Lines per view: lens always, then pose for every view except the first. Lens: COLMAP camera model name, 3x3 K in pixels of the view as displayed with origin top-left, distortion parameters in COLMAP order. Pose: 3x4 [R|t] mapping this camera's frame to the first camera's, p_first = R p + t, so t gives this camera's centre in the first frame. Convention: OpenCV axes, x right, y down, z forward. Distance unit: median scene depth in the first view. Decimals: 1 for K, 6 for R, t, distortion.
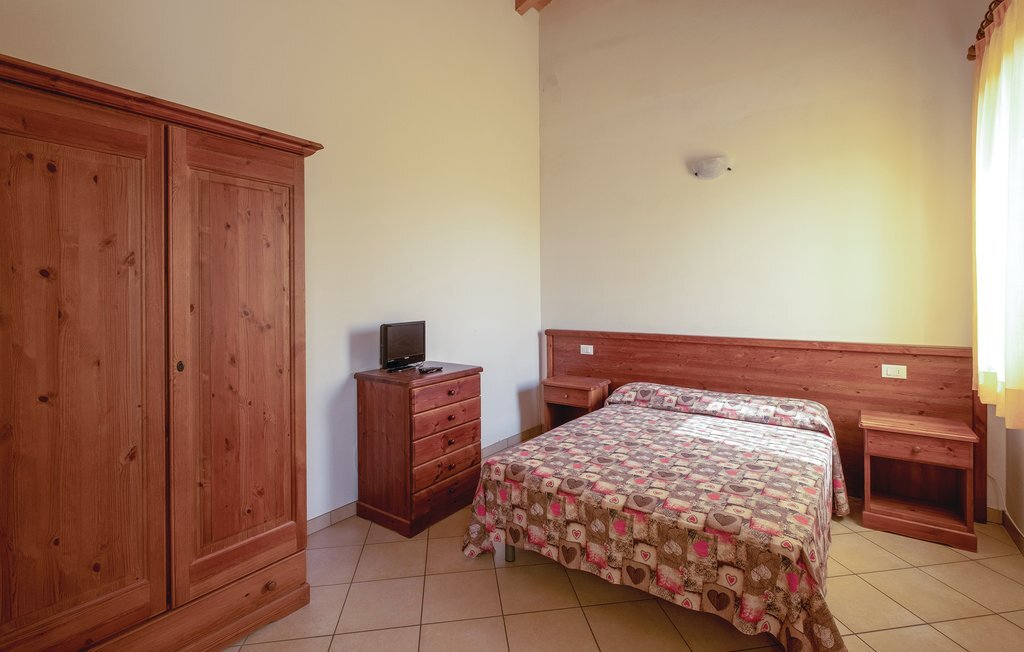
lens RADIAL K [[463.6, 0, 506.7], [0, 463.6, 299.0], [0, 0, 1]] dist [-0.001520, 0.000164]
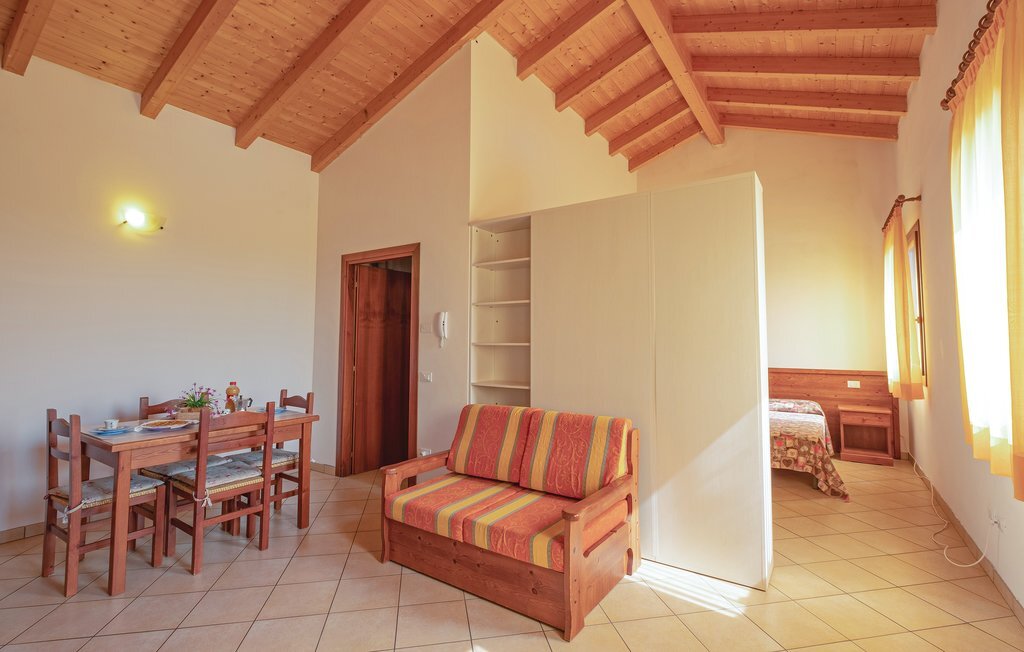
lens RADIAL K [[463.6, 0, 512.0], [0, 463.6, 320.9], [0, 0, 1]] dist [-0.001520, 0.000164]
pose [[0.998700, 0.011642, 0.049619, -0.753974], [-0.008772, 0.998296, -0.057683, 0.020246], [-0.050206, 0.057172, 0.997101, -0.955651]]
